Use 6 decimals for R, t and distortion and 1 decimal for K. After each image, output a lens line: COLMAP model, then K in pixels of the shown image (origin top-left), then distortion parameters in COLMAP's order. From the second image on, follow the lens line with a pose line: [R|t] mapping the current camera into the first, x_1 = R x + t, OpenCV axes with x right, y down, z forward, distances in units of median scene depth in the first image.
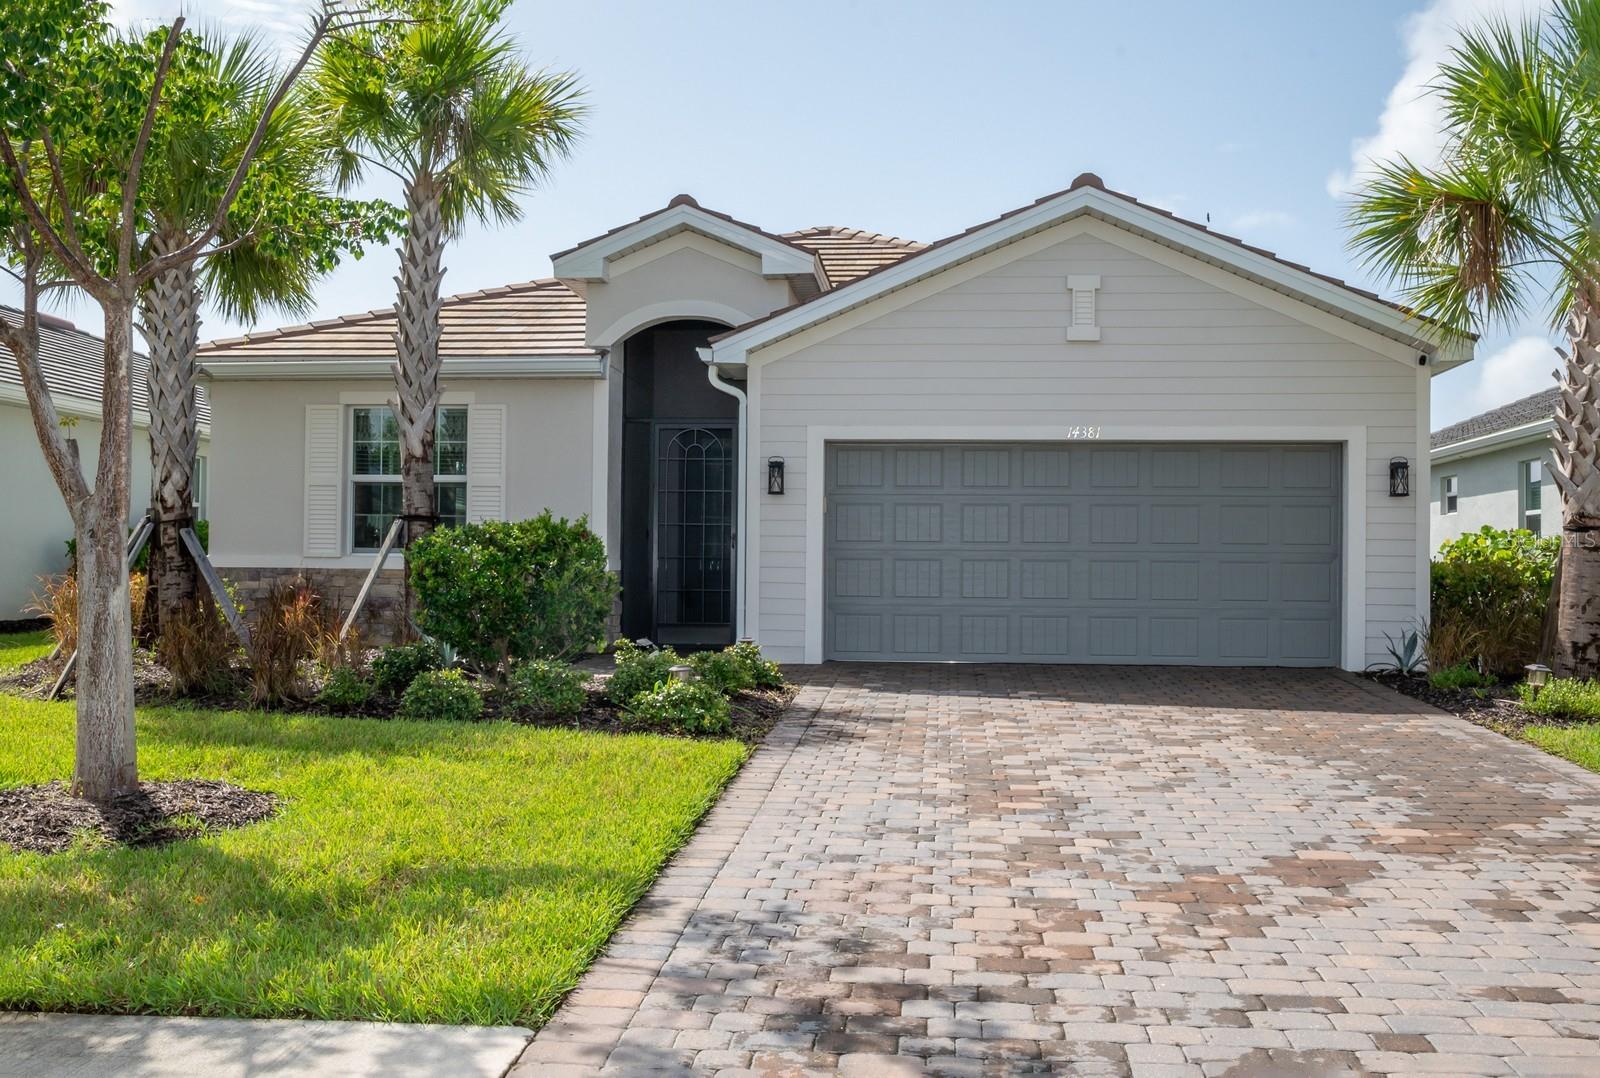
lens RADIAL K [[1537.0, 0, 786.5], [0, 1537.0, 533.4], [0, 0, 1]] dist [0.054851, 0.000000]
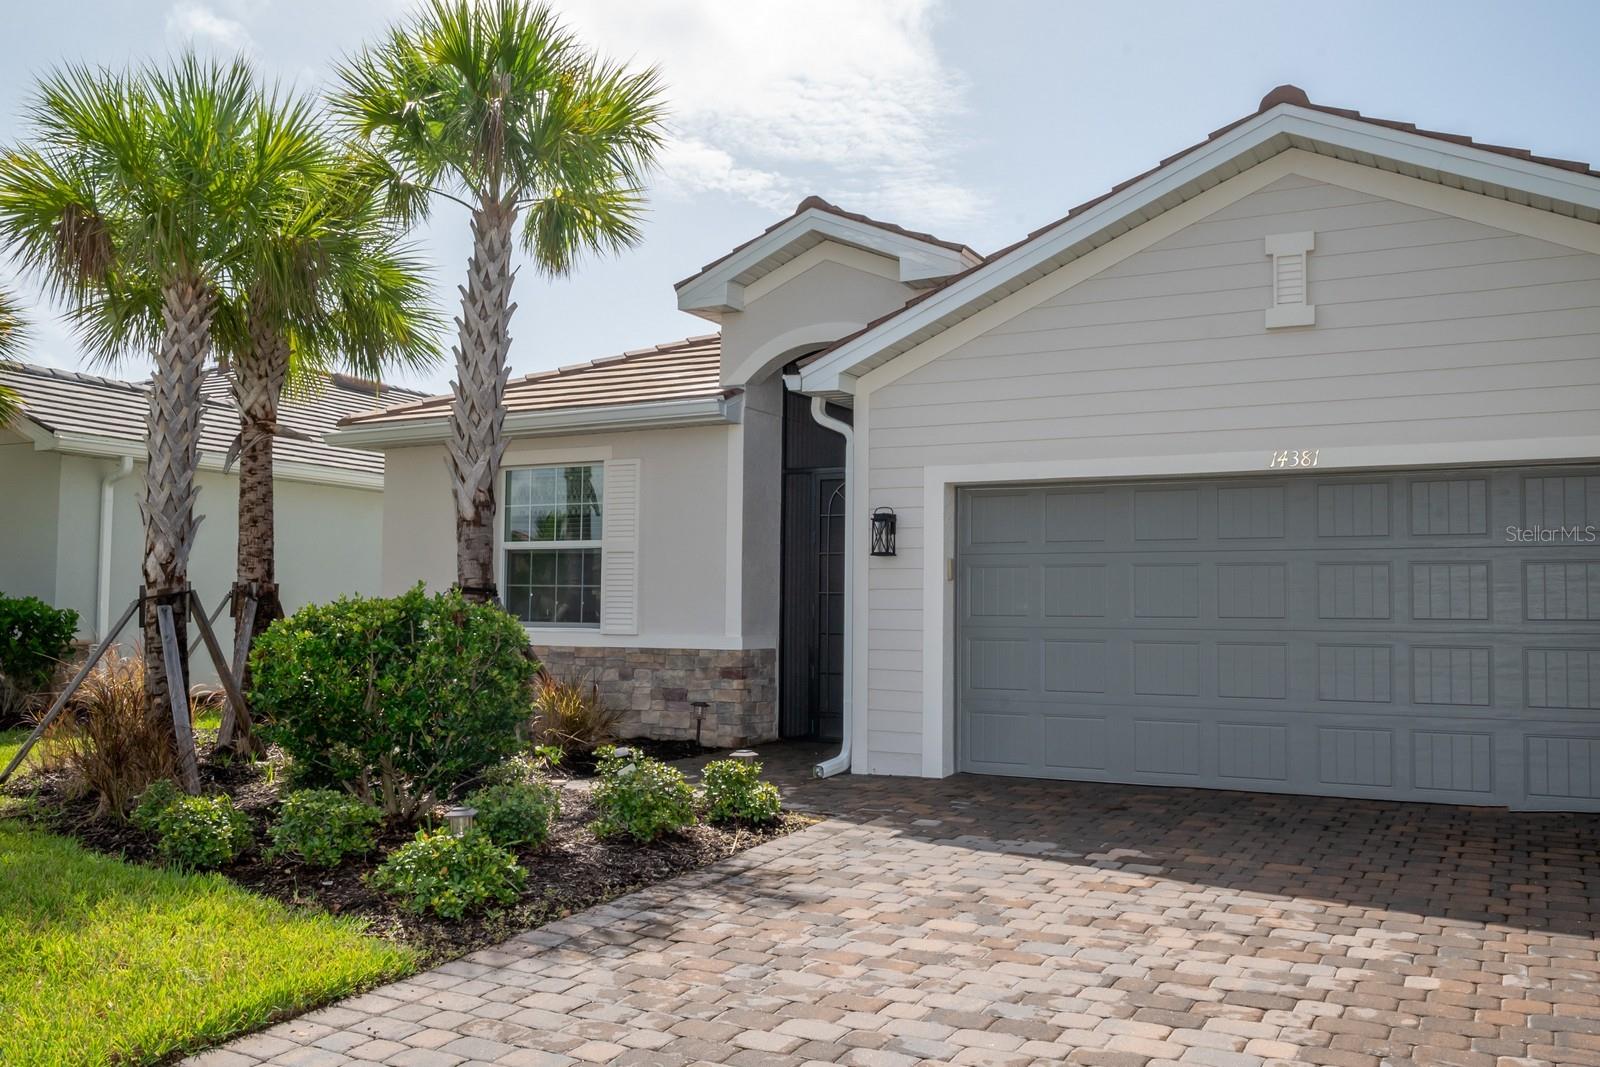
lens RADIAL K [[1381.2, 0, 801.2], [0, 1381.2, 532.9], [0, 0, 1]] dist [0.015130, 0.009254]
pose [[0.923785, -0.023407, -0.382195, 0.221370], [0.006471, 0.998942, -0.045539, -0.005469], [0.382857, 0.039595, 0.922959, 0.339899]]
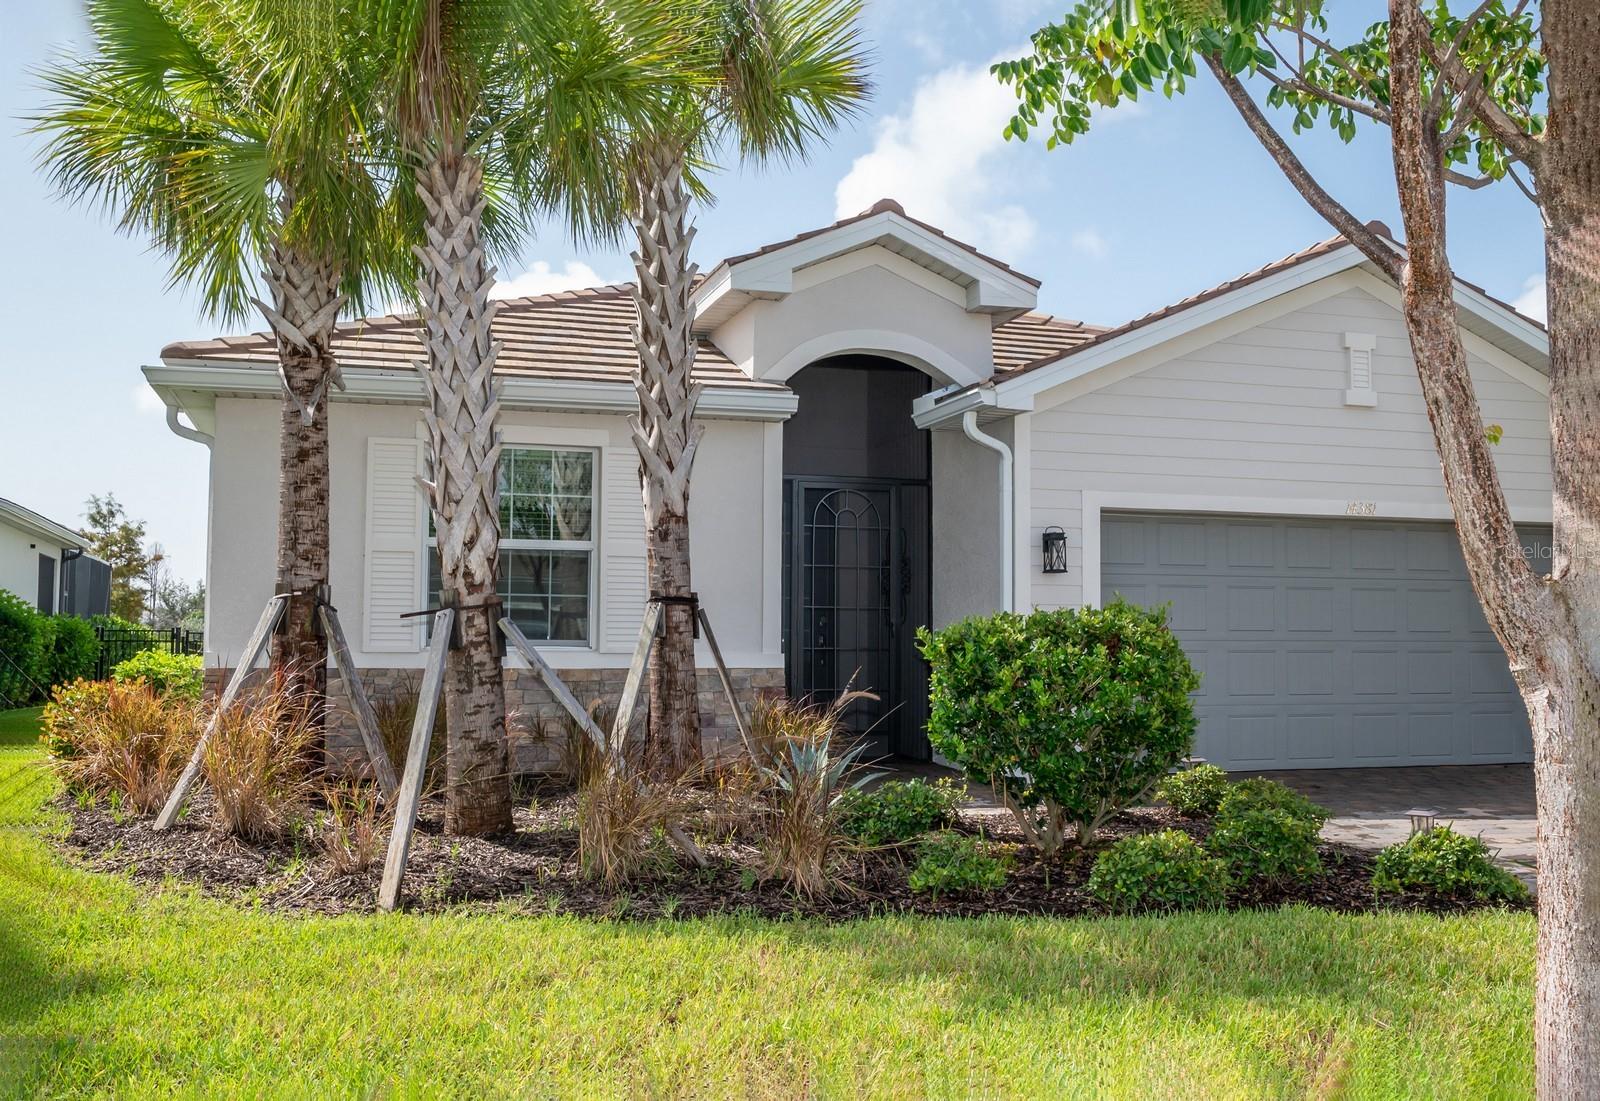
lens RADIAL K [[1497.4, 0, 809.0], [0, 1497.4, 554.9], [0, 0, 1]] dist [0.018127, 0.000000]
pose [[0.917276, 0.016334, 0.397916, -0.441588], [-0.002603, 0.999383, -0.035023, -0.006772], [-0.398243, 0.031090, 0.916753, 0.324844]]
